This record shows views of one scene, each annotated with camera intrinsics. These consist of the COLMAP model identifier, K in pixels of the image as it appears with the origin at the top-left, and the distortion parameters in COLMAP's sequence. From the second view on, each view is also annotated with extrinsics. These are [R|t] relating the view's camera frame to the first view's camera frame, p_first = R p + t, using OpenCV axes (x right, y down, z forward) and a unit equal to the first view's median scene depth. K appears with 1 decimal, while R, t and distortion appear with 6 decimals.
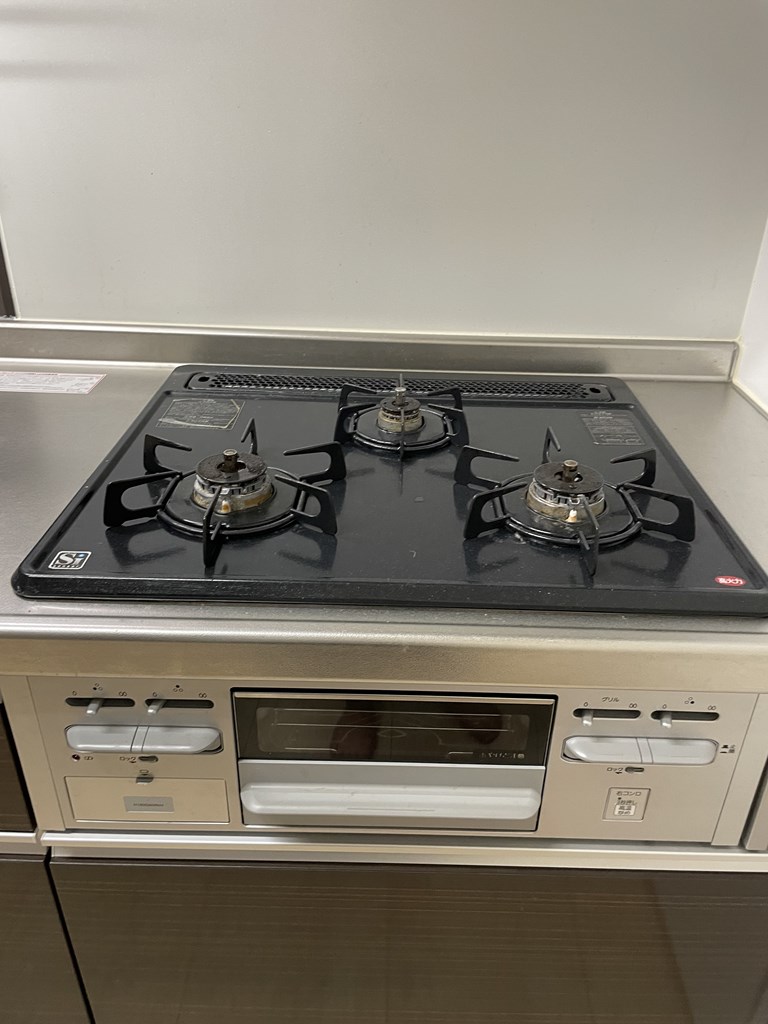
lens RADIAL K [[784.8, 0, 383.7], [0, 784.8, 510.3], [0, 0, 1]] dist [0.026236, -0.023170]
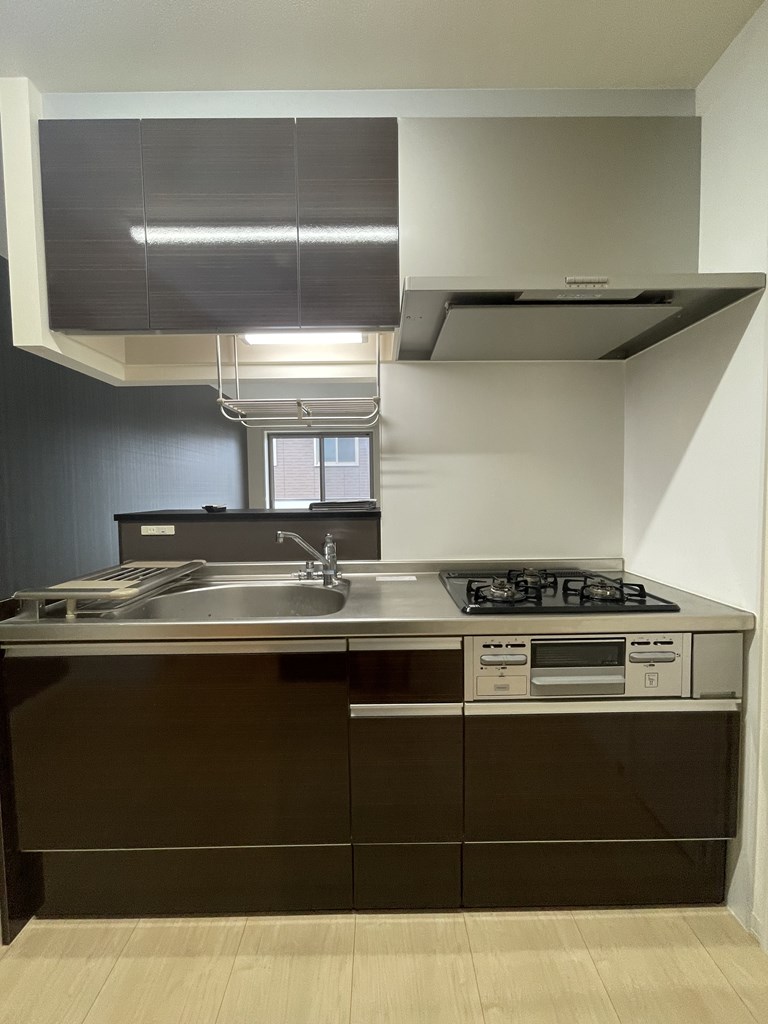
lens RADIAL K [[415.5, 0, 385.9], [0, 415.5, 510.5], [0, 0, 1]] dist [-0.000209, -0.000028]
pose [[0.999139, -0.034071, 0.023665, -0.827917], [0.040931, 0.902482, -0.428779, 0.456843], [-0.006748, 0.429379, 0.903099, -0.849332]]
